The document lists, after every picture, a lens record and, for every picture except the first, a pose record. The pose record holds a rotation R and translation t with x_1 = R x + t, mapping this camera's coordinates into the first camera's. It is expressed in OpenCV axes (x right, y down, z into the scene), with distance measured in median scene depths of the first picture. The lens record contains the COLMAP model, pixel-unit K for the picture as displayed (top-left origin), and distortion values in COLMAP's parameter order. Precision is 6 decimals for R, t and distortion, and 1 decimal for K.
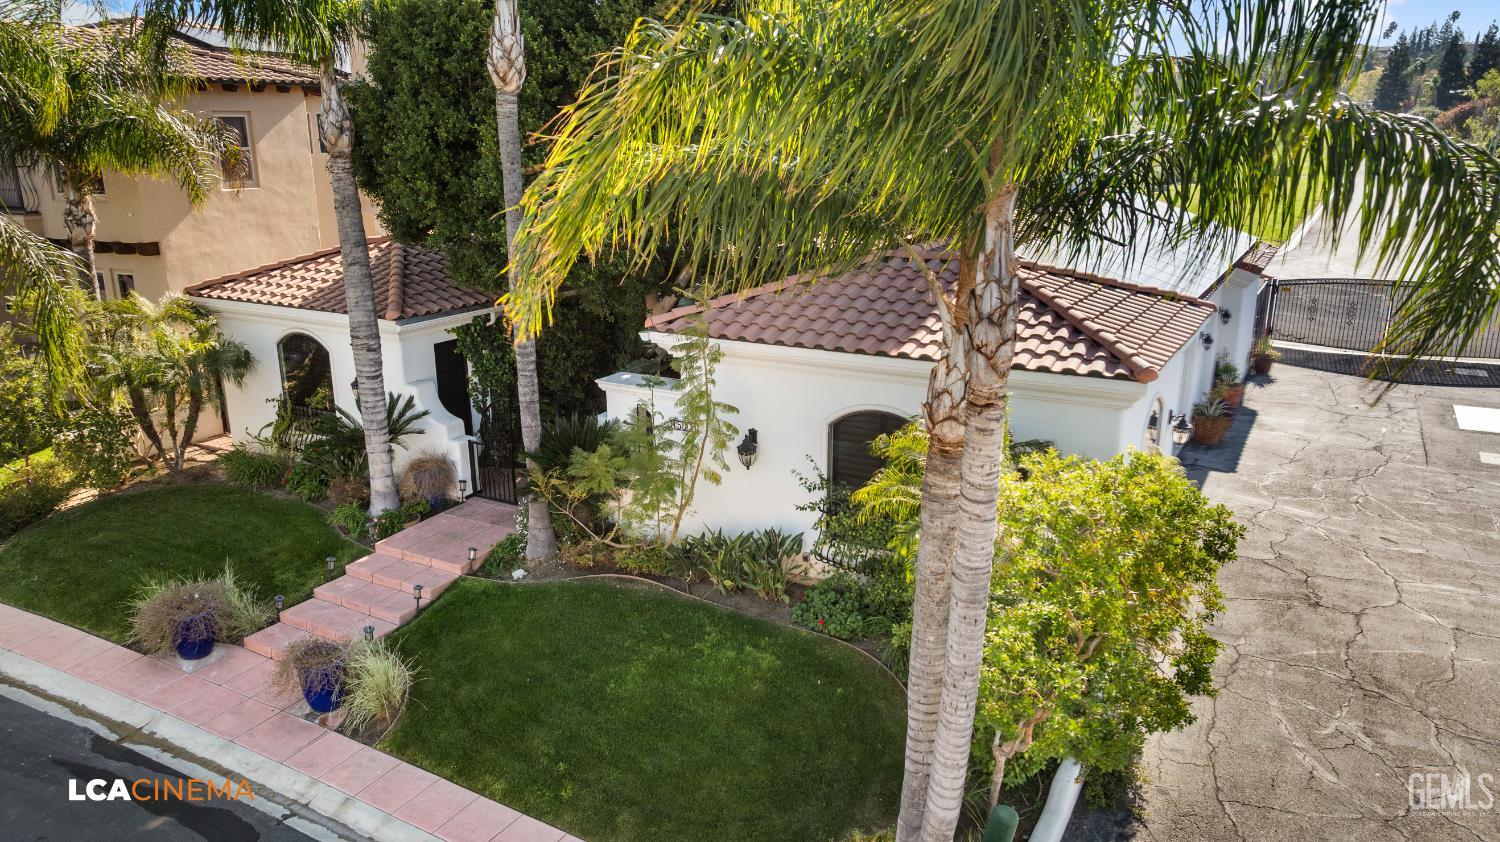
lens RADIAL K [[1078.6, 0, 750.0], [0, 1078.6, 421.0], [0, 0, 1]] dist [-0.039485, -0.002467]
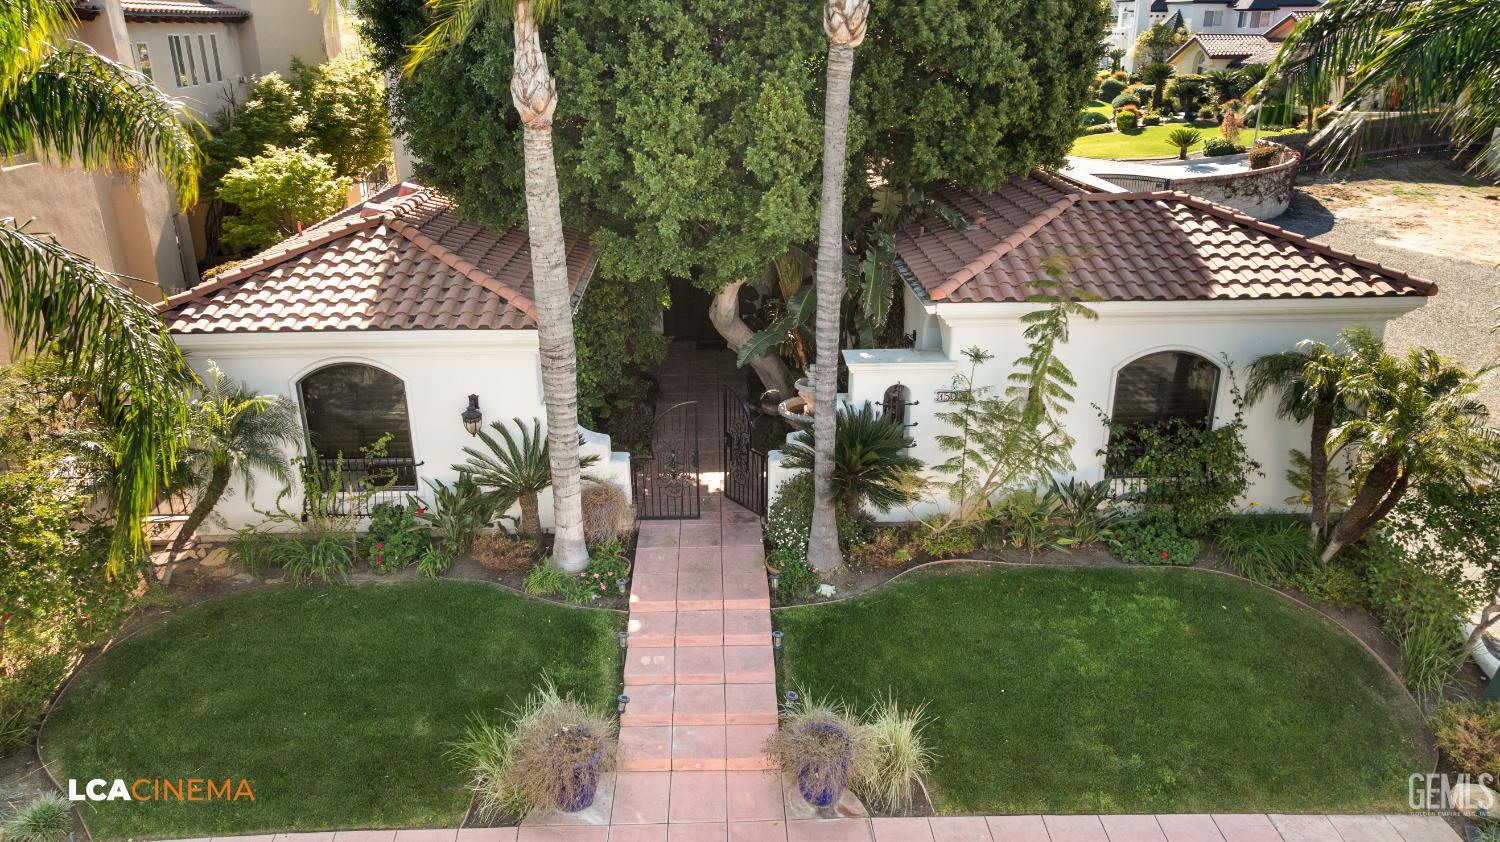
lens RADIAL K [[1044.3, 0, 750.0], [0, 1044.3, 421.0], [0, 0, 1]] dist [-0.025373, -0.000784]
pose [[0.854865, -0.178148, 0.487308, -0.745736], [0.142668, 0.983712, 0.109343, -0.113169], [-0.498850, -0.023950, 0.866358, 0.309999]]
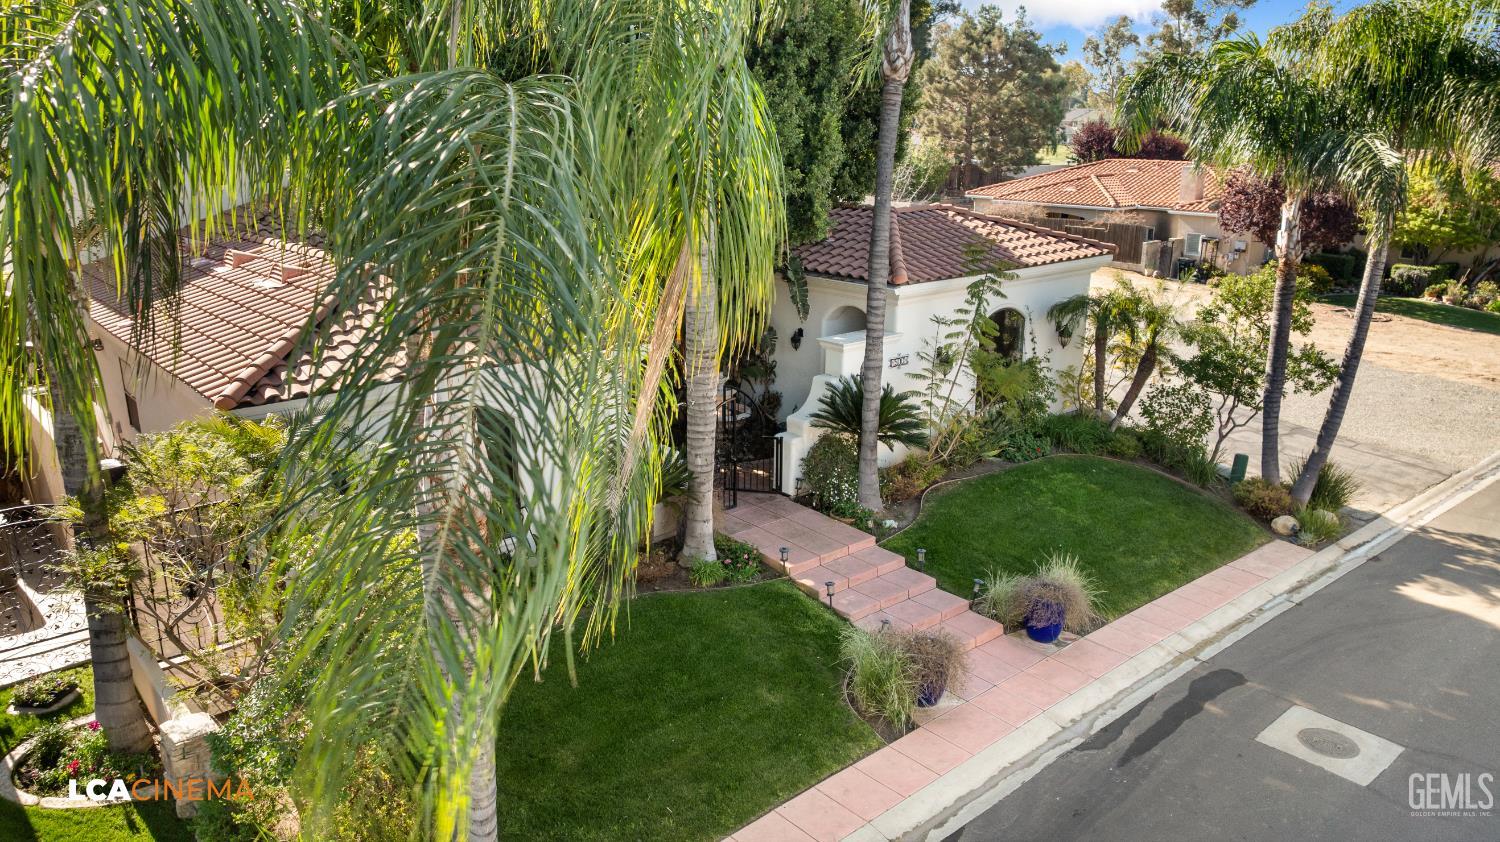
lens RADIAL K [[1044.3, 0, 750.0], [0, 1044.3, 421.0], [0, 0, 1]] dist [-0.025373, -0.000784]
pose [[0.335402, -0.250179, 0.908249, -1.355121], [0.261191, 0.950994, 0.165499, -0.192565], [-0.905143, 0.181718, 0.384310, 0.785839]]
